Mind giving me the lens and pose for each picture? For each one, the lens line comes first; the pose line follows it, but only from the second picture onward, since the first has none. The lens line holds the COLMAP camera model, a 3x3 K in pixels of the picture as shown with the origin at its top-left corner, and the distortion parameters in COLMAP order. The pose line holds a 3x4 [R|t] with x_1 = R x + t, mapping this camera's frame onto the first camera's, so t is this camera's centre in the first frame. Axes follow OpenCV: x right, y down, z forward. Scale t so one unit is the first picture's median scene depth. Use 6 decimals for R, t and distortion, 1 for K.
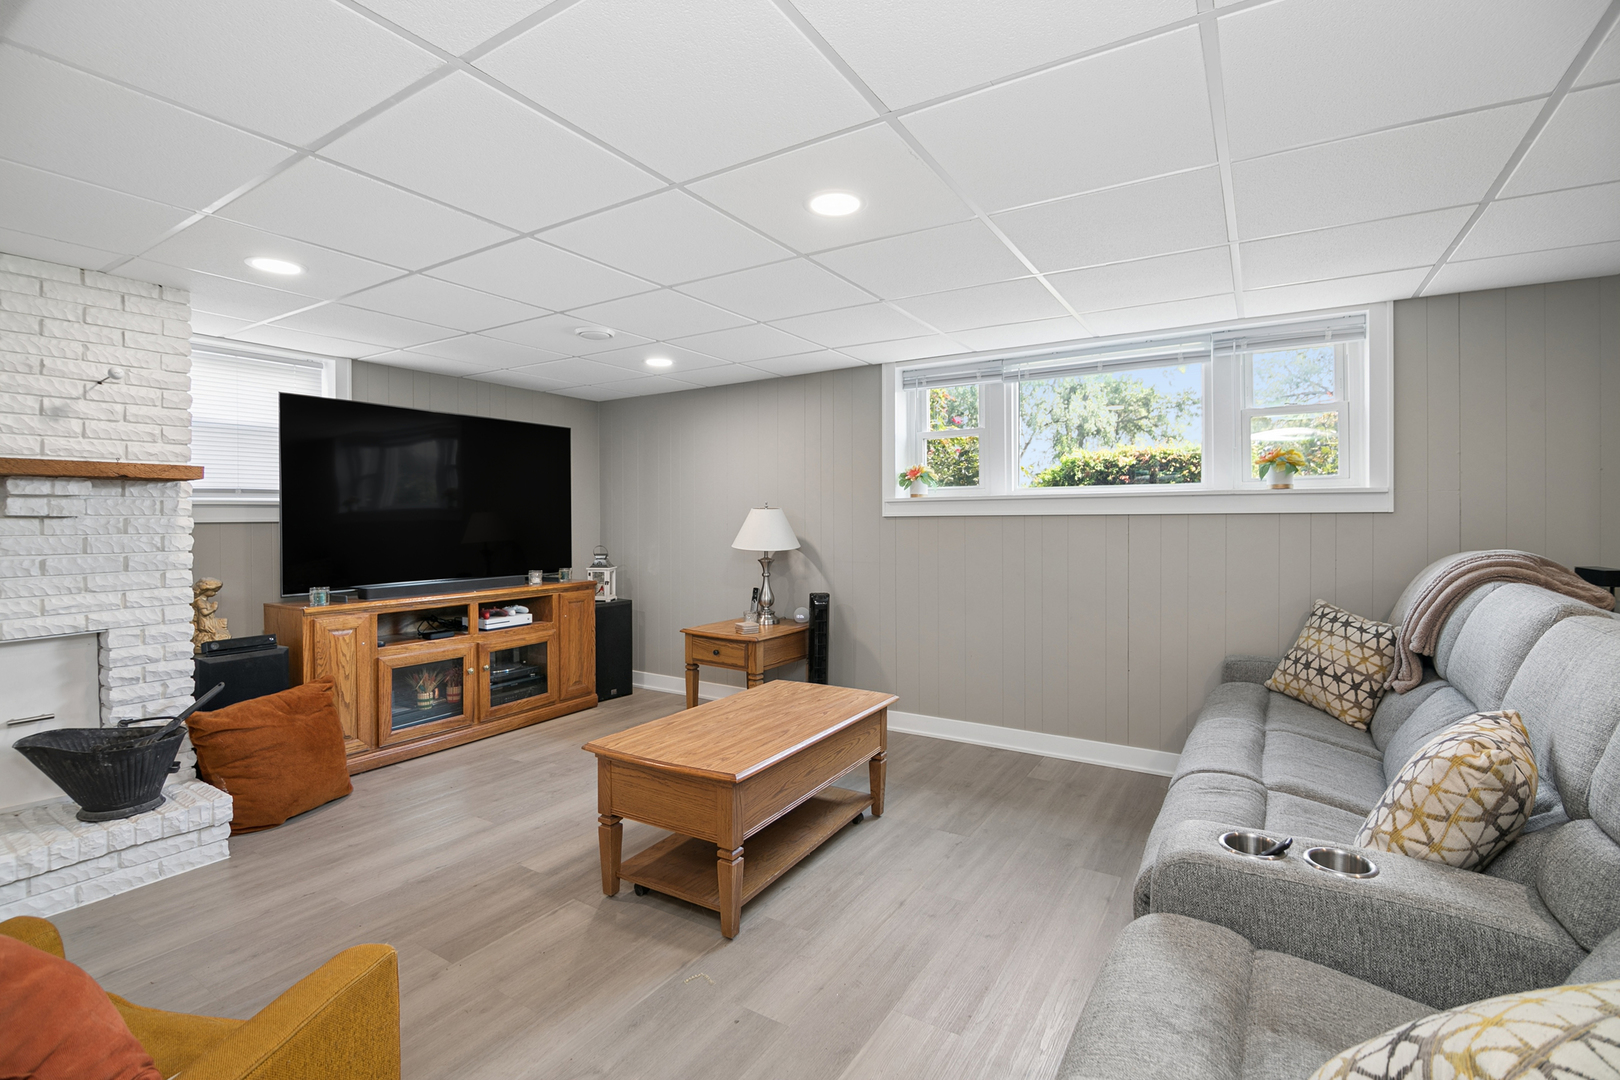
lens RADIAL K [[733.4, 0, 807.7], [0, 733.4, 527.7], [0, 0, 1]] dist [-0.012818, -0.000263]
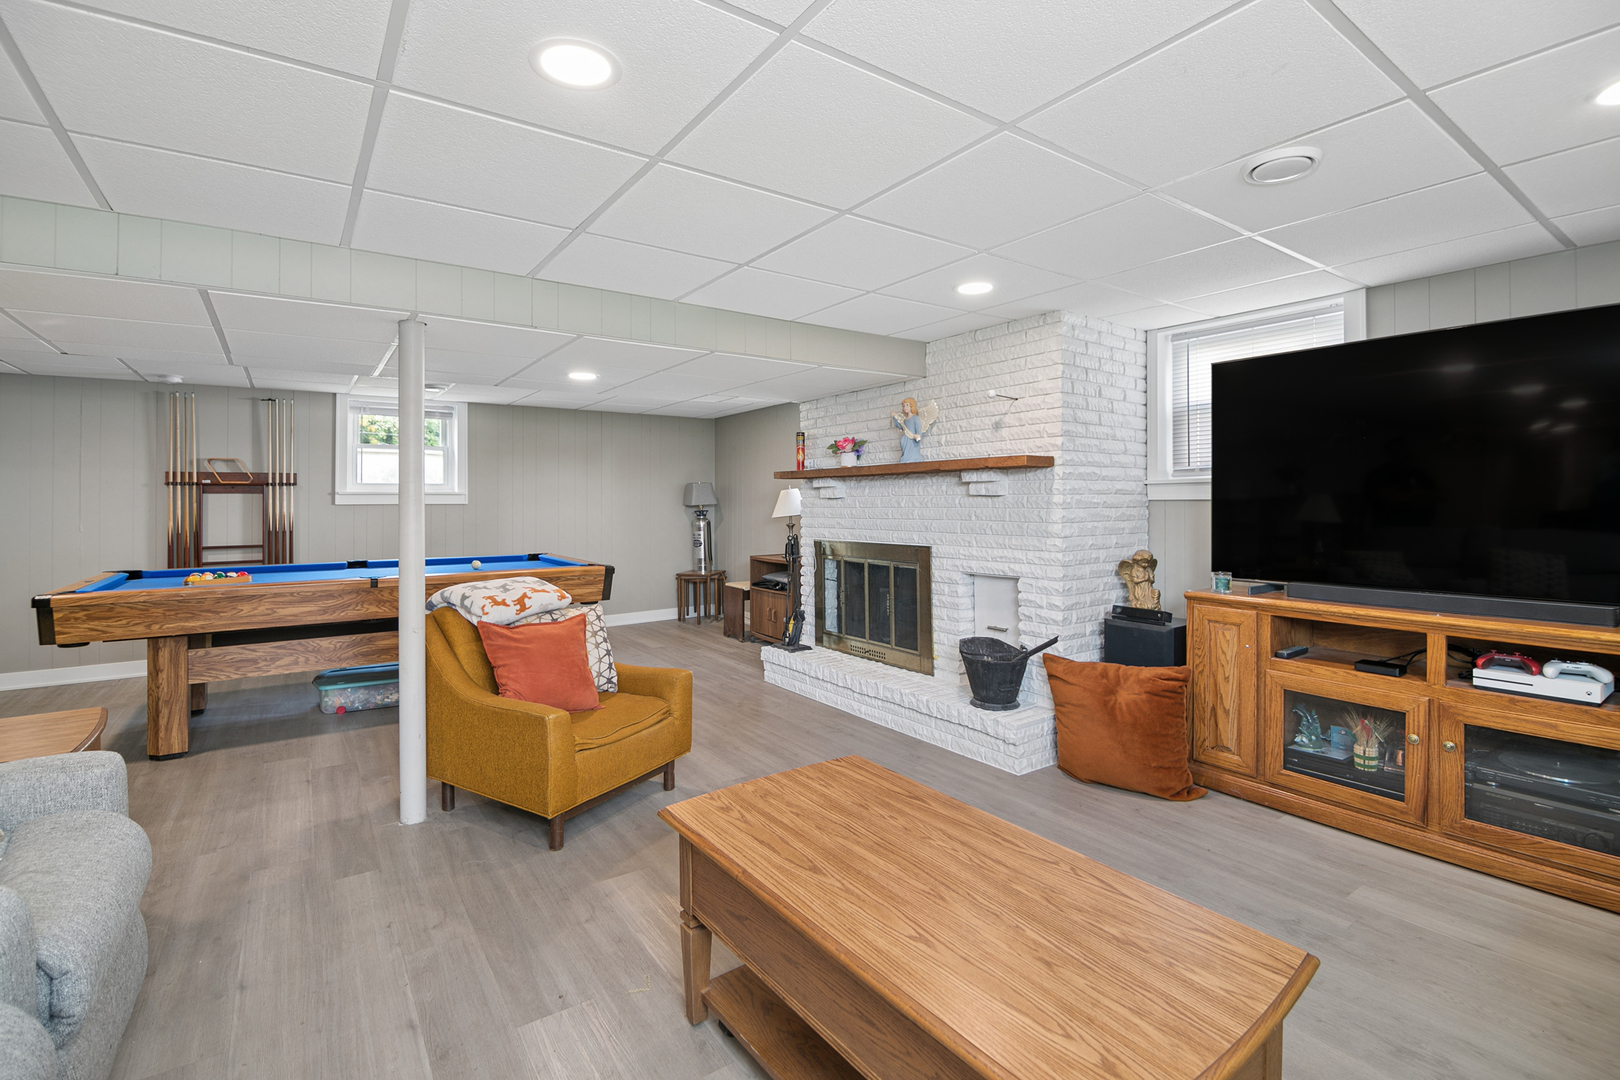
lens RADIAL K [[733.4, 0, 807.6], [0, 733.4, 503.9], [0, 0, 1]] dist [-0.012818, -0.000263]
pose [[-0.385673, 0.010562, -0.922575, 0.455626], [-0.007848, 0.999861, 0.014728, -0.015576], [0.922602, 0.012920, -0.385536, 1.111003]]
